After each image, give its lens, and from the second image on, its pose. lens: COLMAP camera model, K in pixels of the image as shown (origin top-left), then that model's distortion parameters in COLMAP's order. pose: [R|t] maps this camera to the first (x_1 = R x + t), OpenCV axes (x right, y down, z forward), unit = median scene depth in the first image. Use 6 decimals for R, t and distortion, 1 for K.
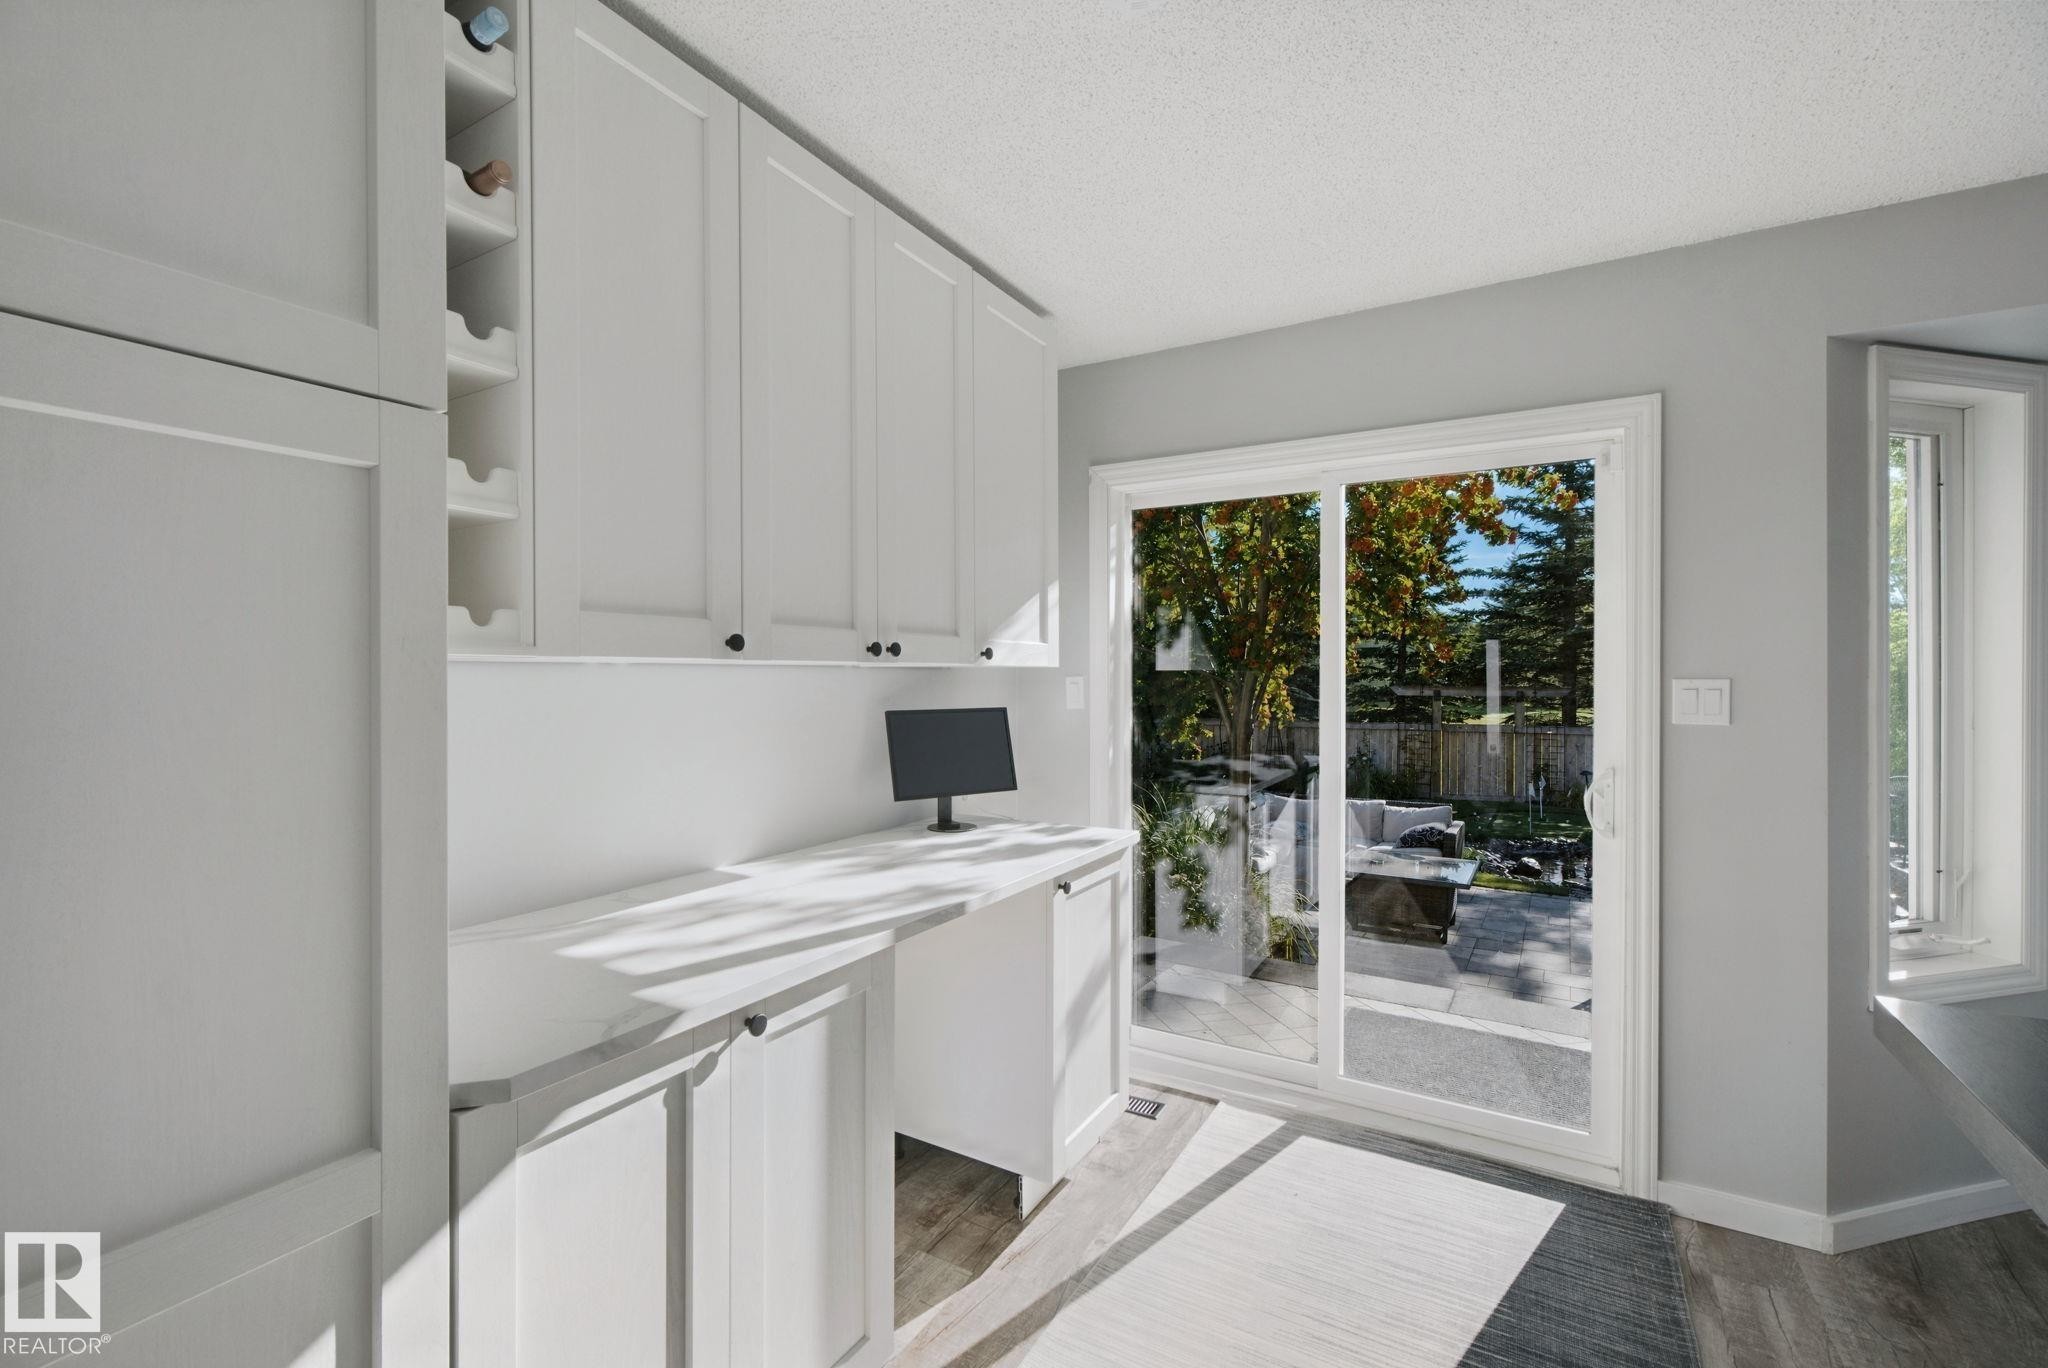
lens RADIAL K [[888.1, 0, 1031.4], [0, 888.1, 675.9], [0, 0, 1]] dist [-0.004305, -0.000176]
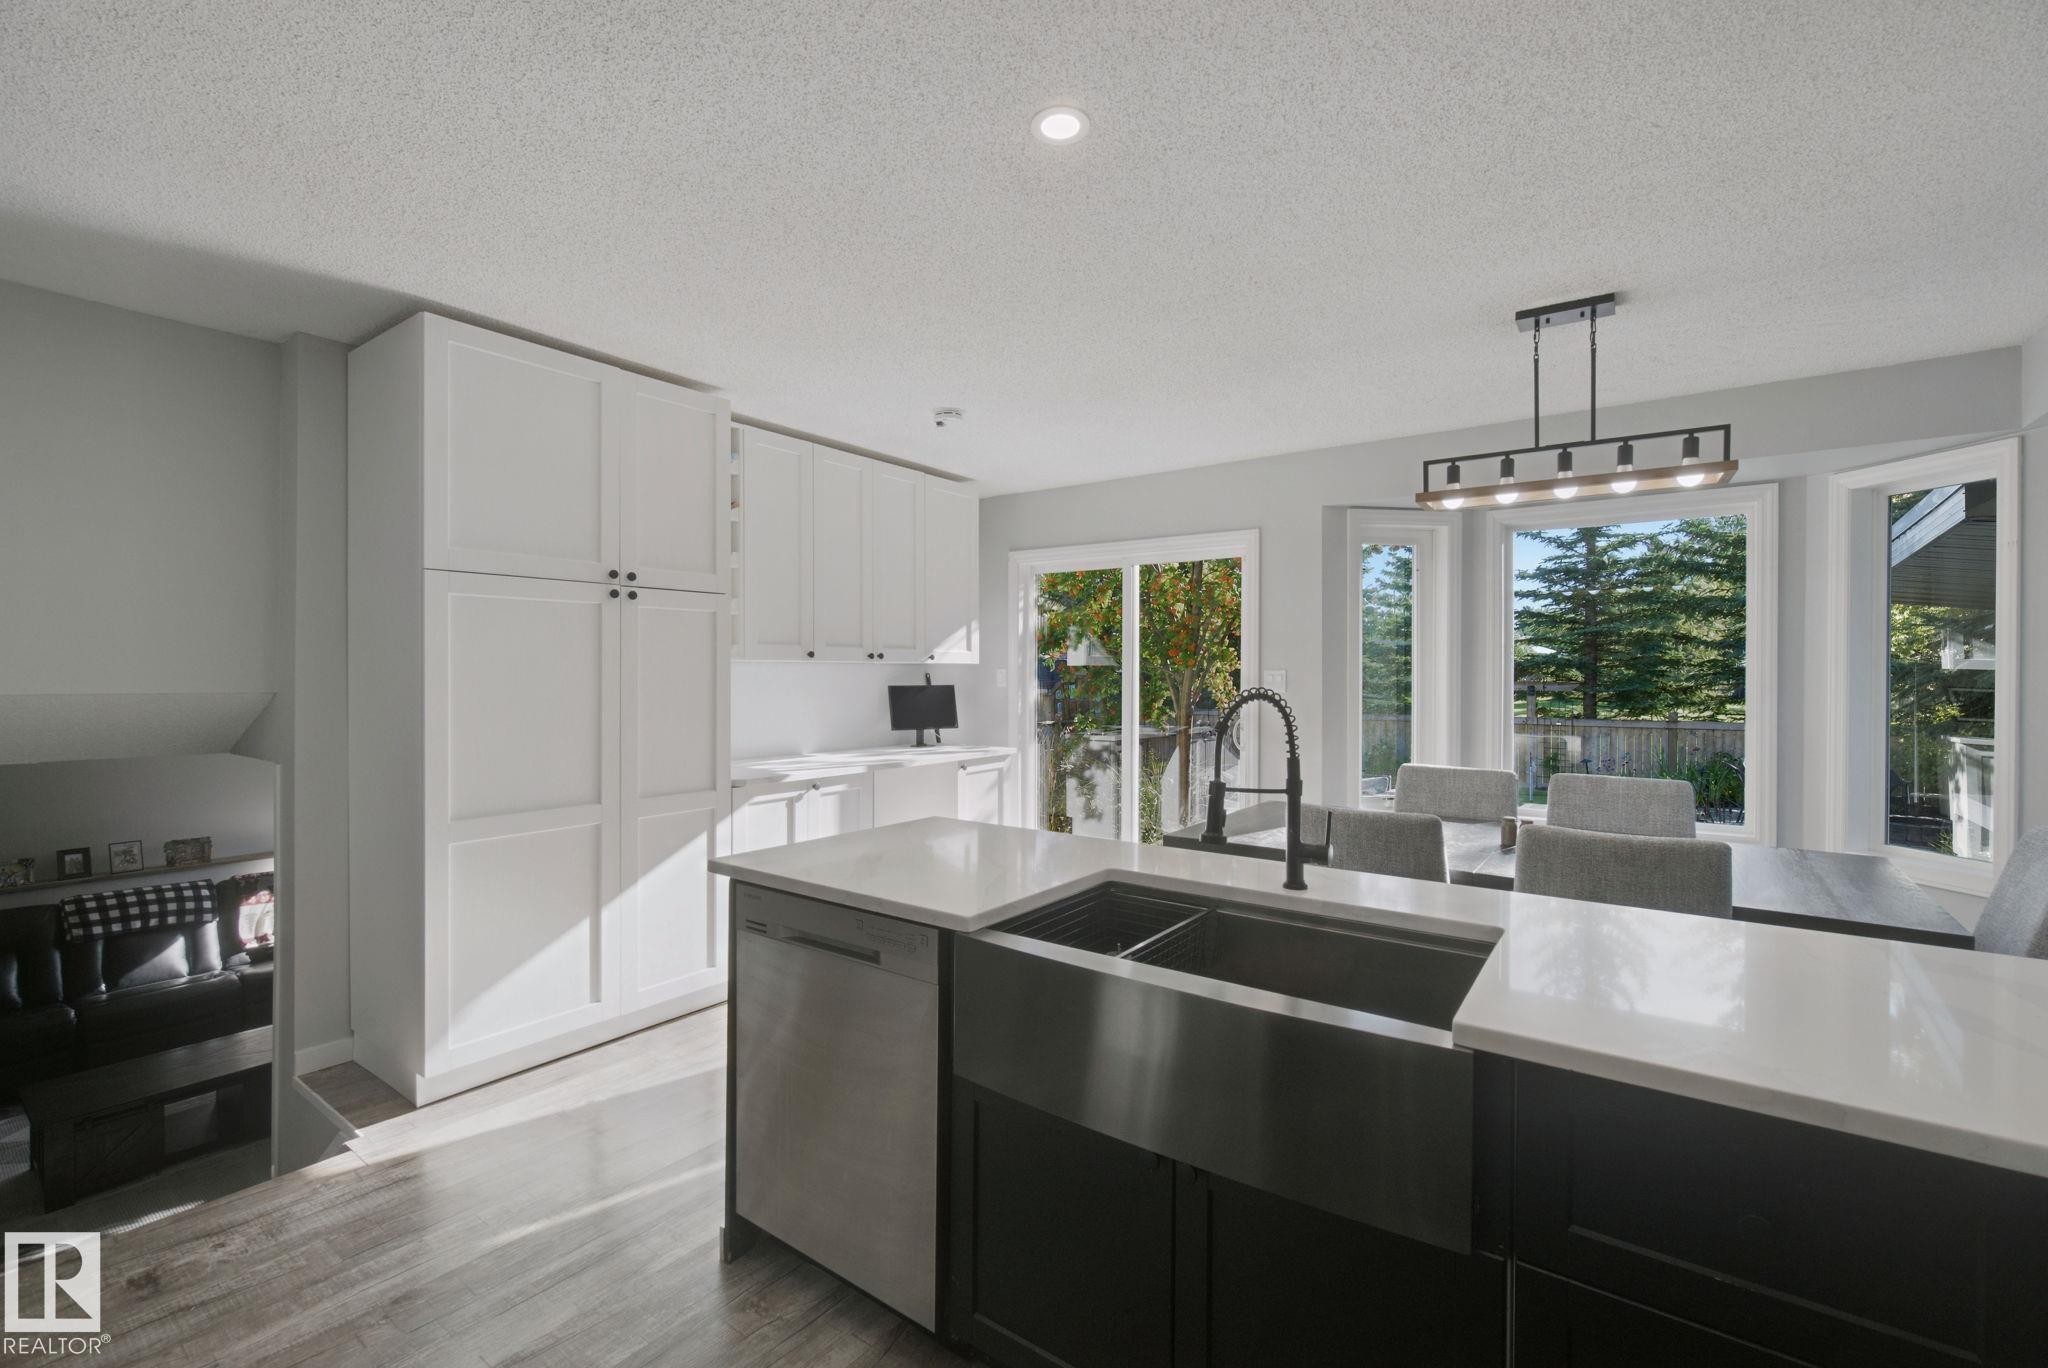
lens RADIAL K [[888.1, 0, 1031.4], [0, 888.1, 675.9], [0, 0, 1]] dist [-0.004305, -0.000176]
pose [[0.994466, 0.004667, -0.104952, 0.353918], [-0.003964, 0.999968, 0.006909, 0.003461], [0.104981, -0.006455, 0.994453, -0.925351]]
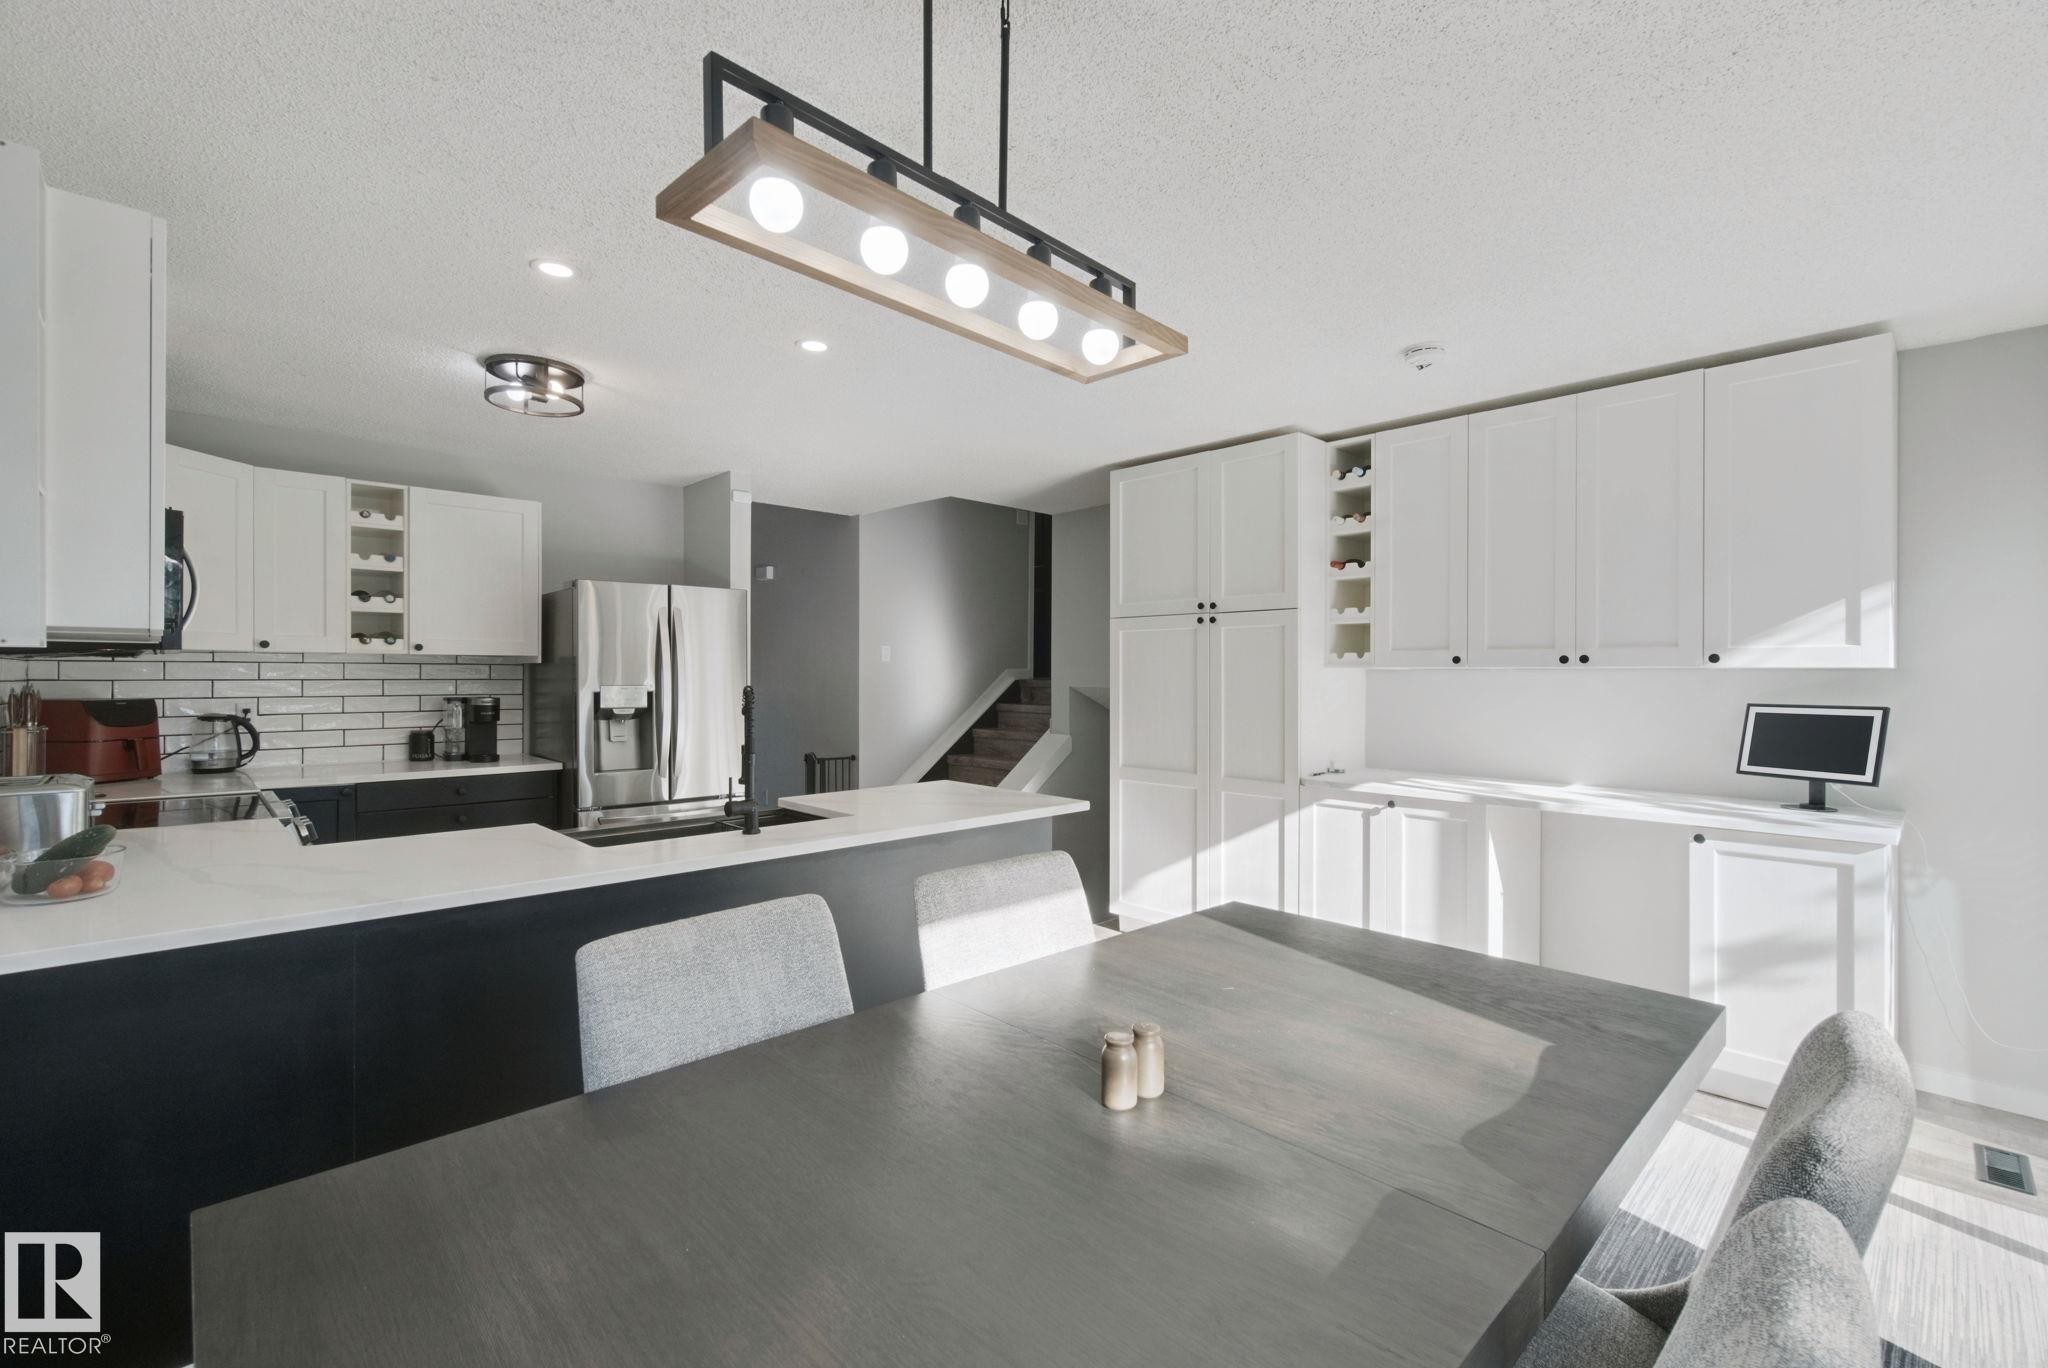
lens RADIAL K [[888.1, 0, 1031.4], [0, 888.1, 675.9], [0, 0, 1]] dist [-0.004305, -0.000176]
pose [[-0.283974, 0.000060, -0.958832, 1.295663], [-0.005016, 0.999986, 0.001548, 0.003257], [0.958819, 0.005249, -0.283970, 0.359514]]
